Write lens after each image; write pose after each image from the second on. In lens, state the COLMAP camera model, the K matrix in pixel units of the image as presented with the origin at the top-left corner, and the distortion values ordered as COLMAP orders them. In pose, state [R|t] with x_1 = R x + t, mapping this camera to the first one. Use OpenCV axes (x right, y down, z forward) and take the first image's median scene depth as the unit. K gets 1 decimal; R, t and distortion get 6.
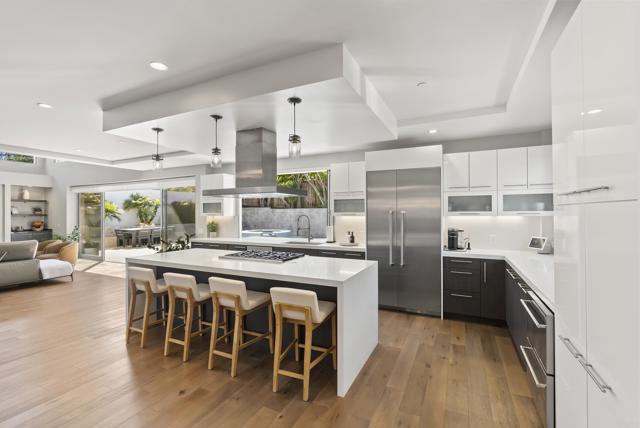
lens RADIAL K [[290.7, 0, 320.7], [0, 290.7, 212.1], [0, 0, 1]] dist [0.000550, 0.000630]
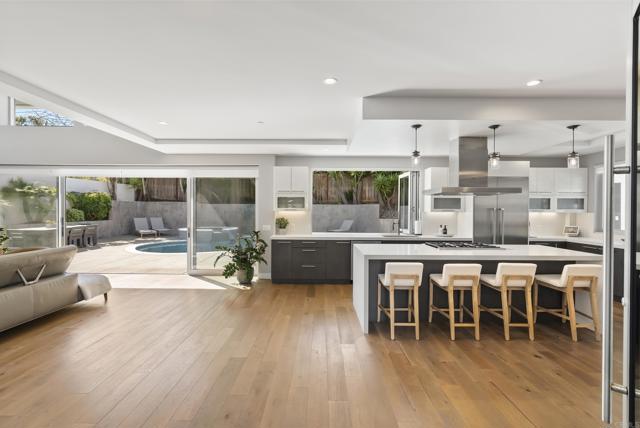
lens RADIAL K [[290.7, 0, 320.2], [0, 290.7, 215.2], [0, 0, 1]] dist [0.000550, 0.000630]
pose [[0.897942, 0.000037, 0.440114, -0.463868], [-0.010224, 0.999732, 0.020777, 0.003619], [-0.439995, -0.023156, 0.897701, 0.081960]]
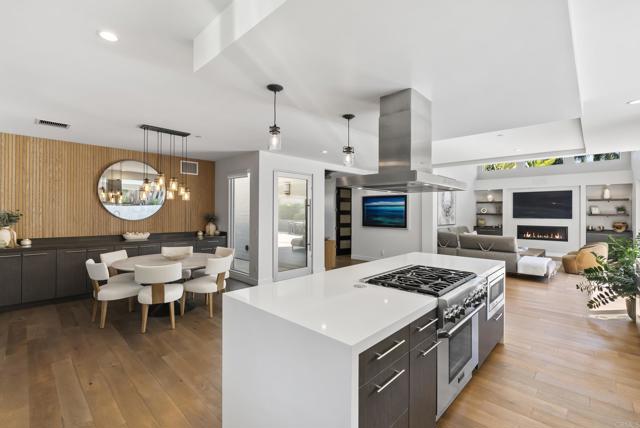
lens RADIAL K [[290.7, 0, 318.2], [0, 290.7, 210.8], [0, 0, 1]] dist [0.000550, 0.000630]
pose [[-0.296878, -0.003321, -0.954910, 0.191460], [-0.001412, 0.999994, -0.003039, 0.001141], [0.954914, 0.000447, -0.296881, 0.371655]]
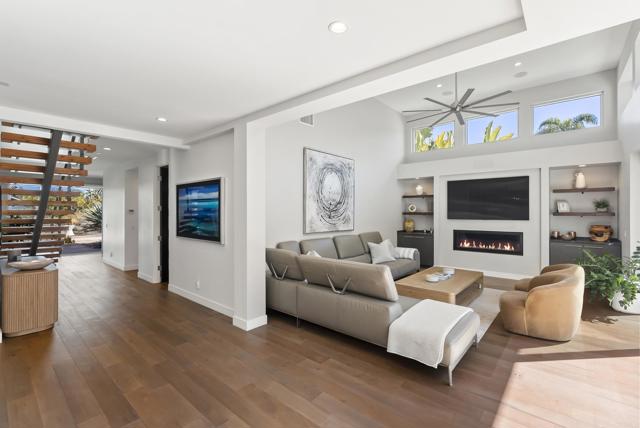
lens RADIAL K [[290.7, 0, 317.2], [0, 290.7, 210.2], [0, 0, 1]] dist [0.000550, 0.000630]
pose [[-0.246973, -0.000387, -0.969022, -0.283007], [0.004544, 0.999988, -0.001557, 0.001351], [0.969012, -0.004788, -0.246969, 0.613162]]
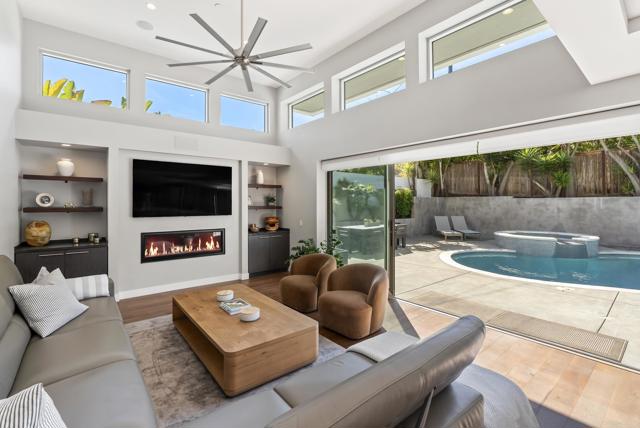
lens RADIAL K [[290.7, 0, 313.7], [0, 290.7, 203.6], [0, 0, 1]] dist [0.000550, 0.000630]
pose [[0.907288, 0.002235, -0.420505, -0.612955], [-0.001435, 0.999997, 0.002220, 0.000165], [0.420508, -0.001411, 0.907288, 0.439322]]
